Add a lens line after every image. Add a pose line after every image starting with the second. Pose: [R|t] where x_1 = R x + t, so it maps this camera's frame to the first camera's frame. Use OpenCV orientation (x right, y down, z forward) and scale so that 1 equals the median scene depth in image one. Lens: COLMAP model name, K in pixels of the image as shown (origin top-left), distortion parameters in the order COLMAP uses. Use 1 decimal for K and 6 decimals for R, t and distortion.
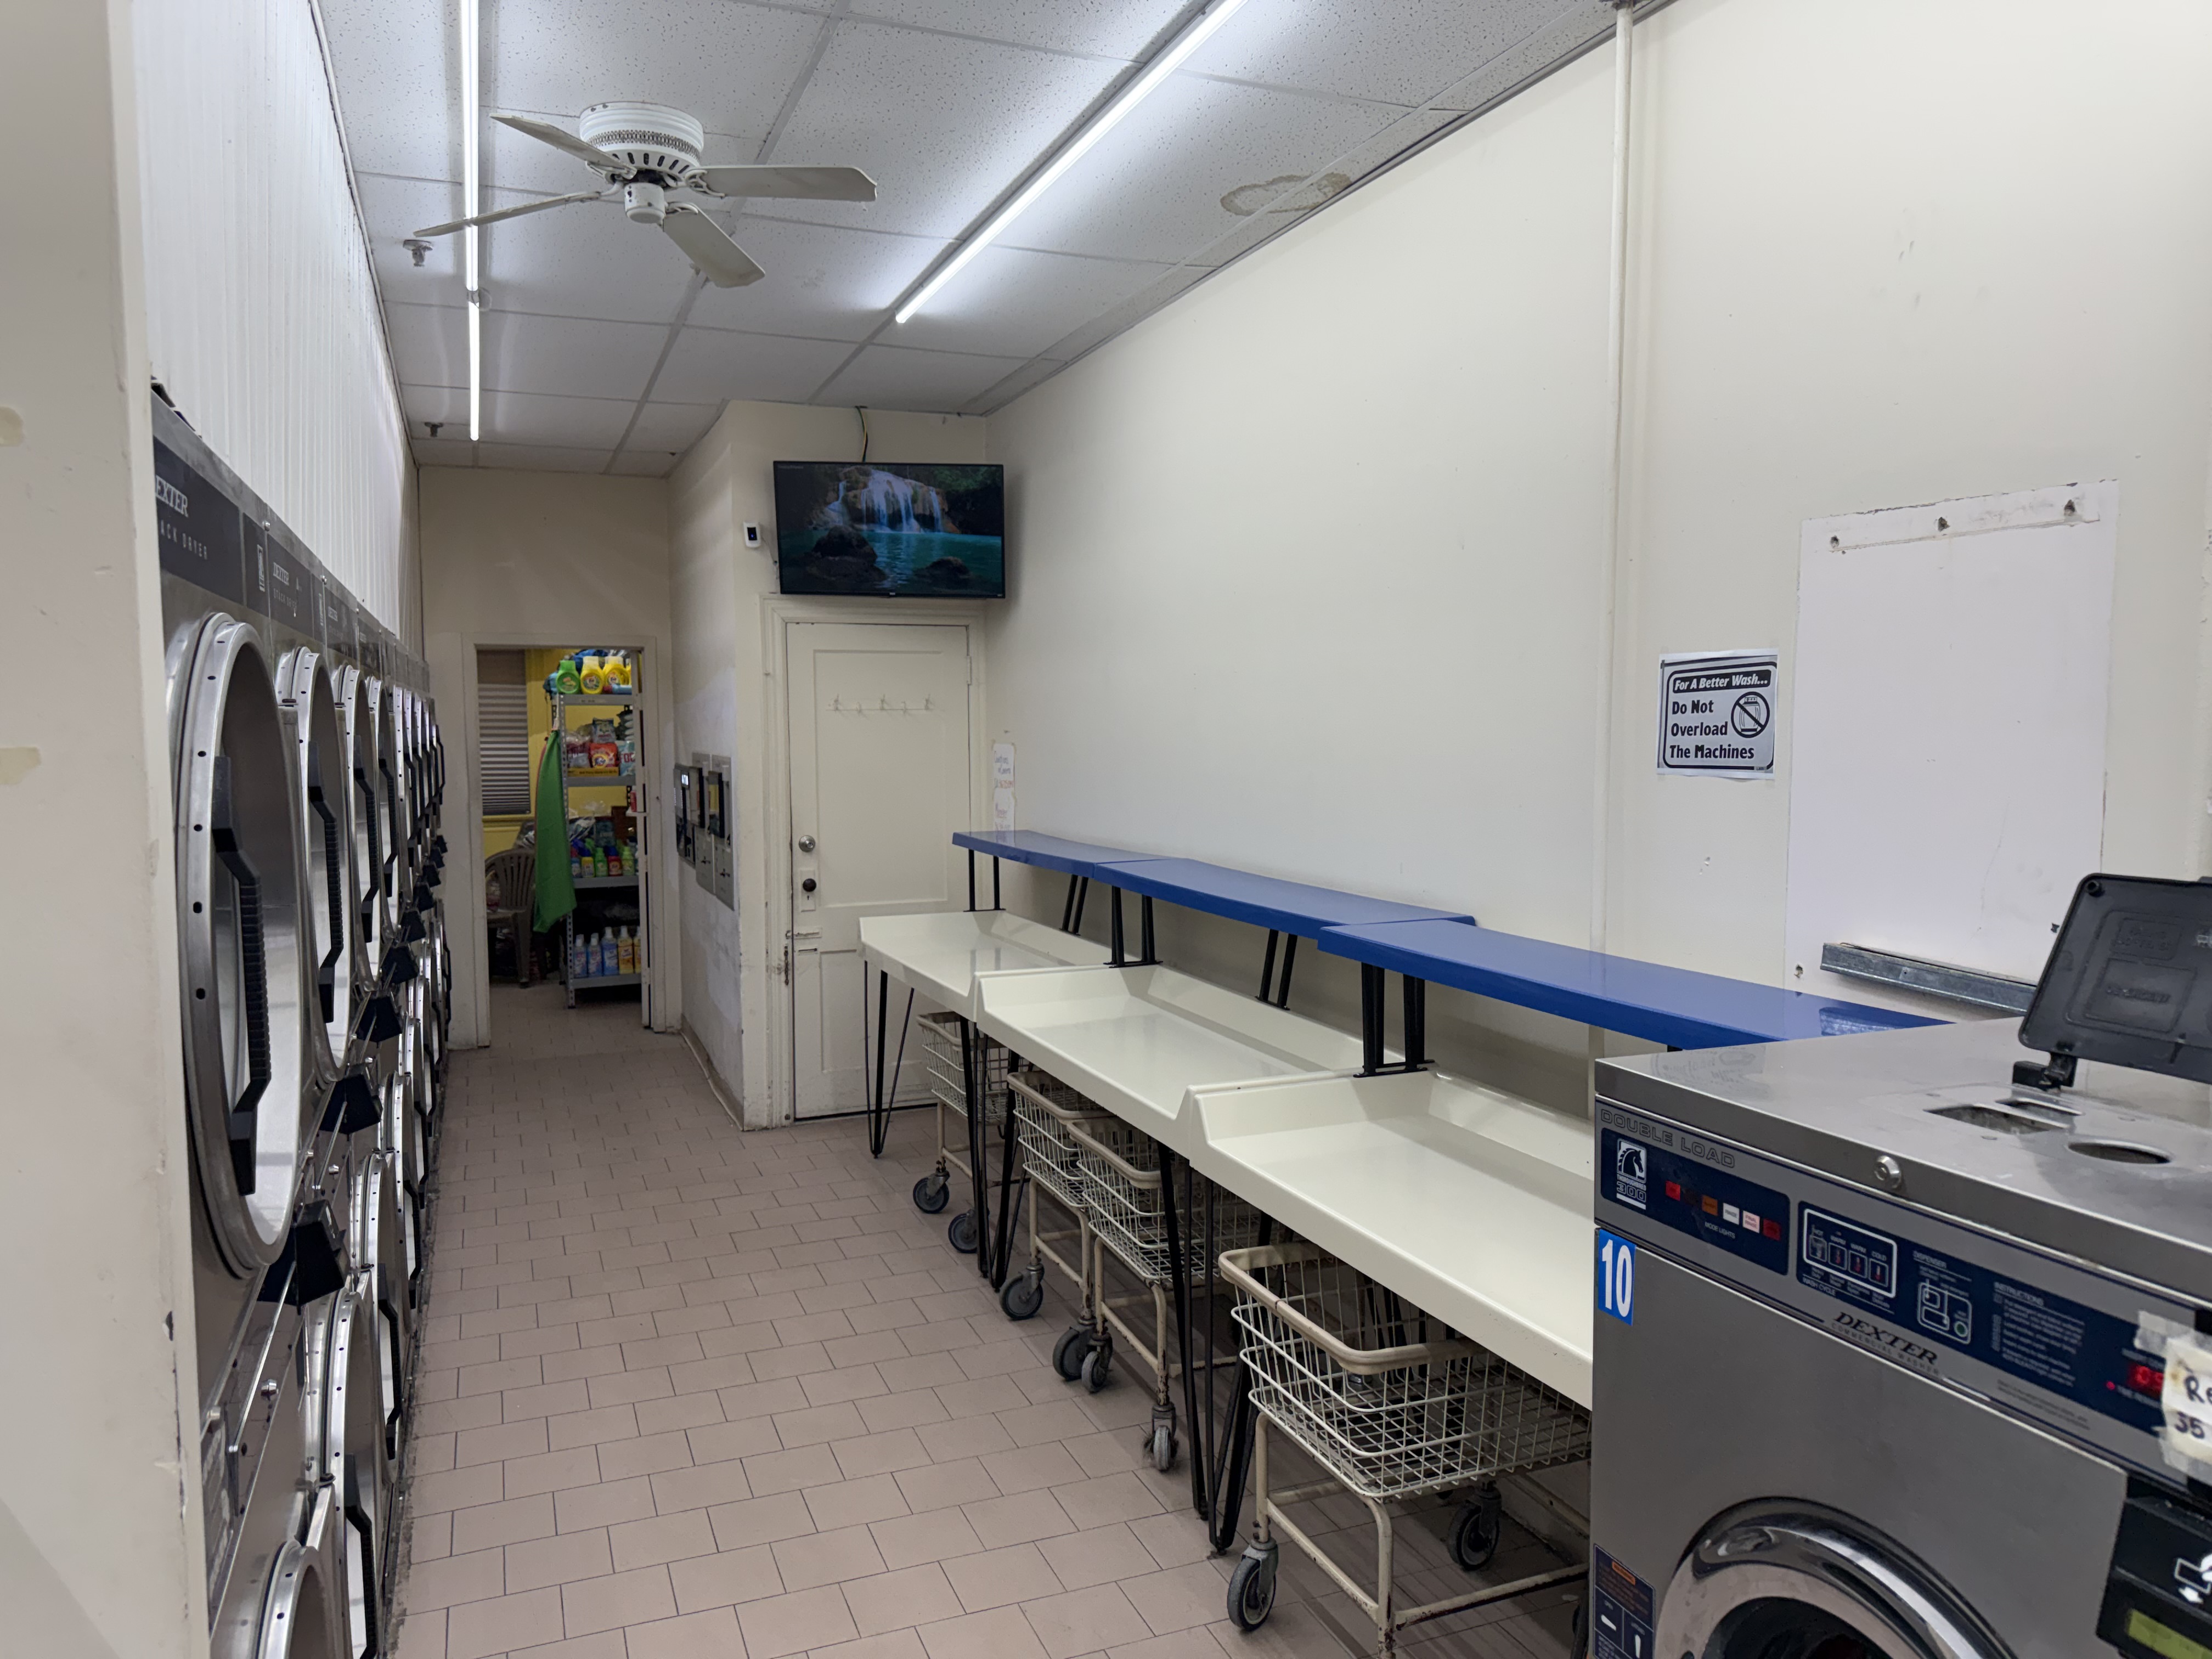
lens RADIAL K [[1560.6, 0, 1134.1], [0, 1560.6, 851.7], [0, 0, 1]] dist [0.055145, -0.059222]
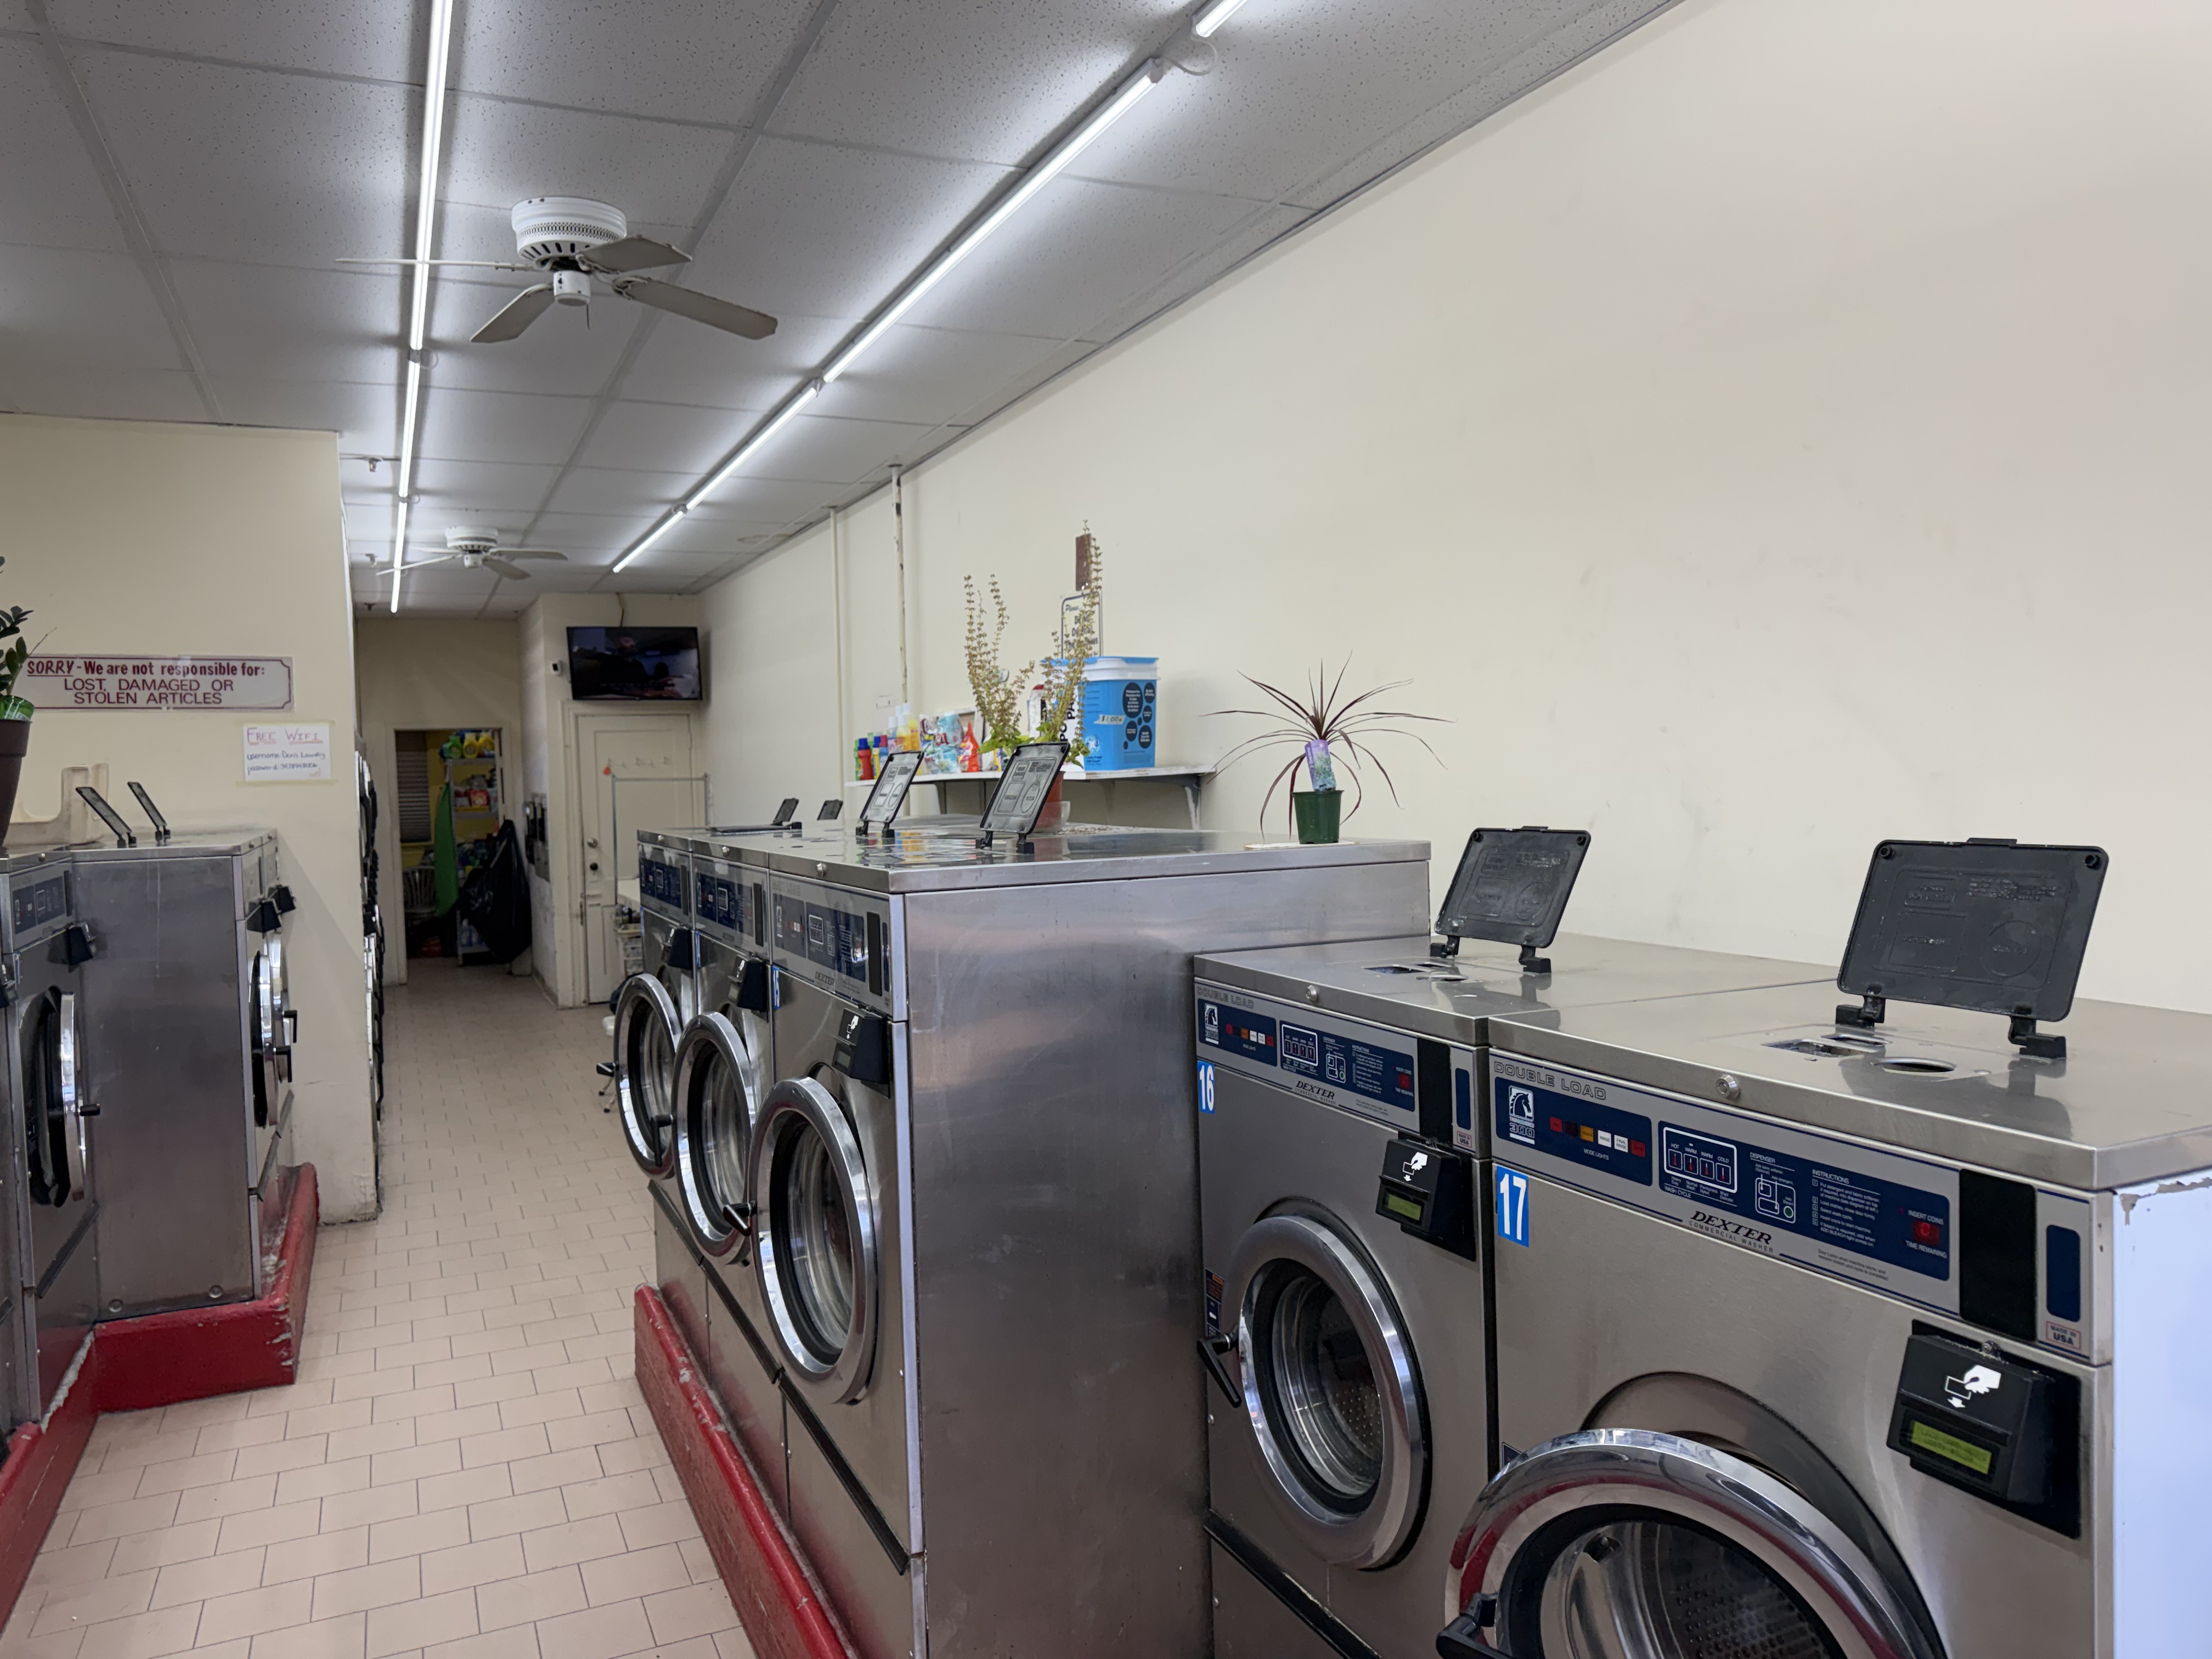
lens RADIAL K [[1560.6, 0, 1100.4], [0, 1560.6, 838.6], [0, 0, 1]] dist [0.055145, -0.059222]
pose [[0.999006, -0.026833, 0.035582, 0.520148], [0.028080, 0.998991, -0.035046, 0.120007], [-0.034605, 0.036011, 0.998752, -1.348221]]
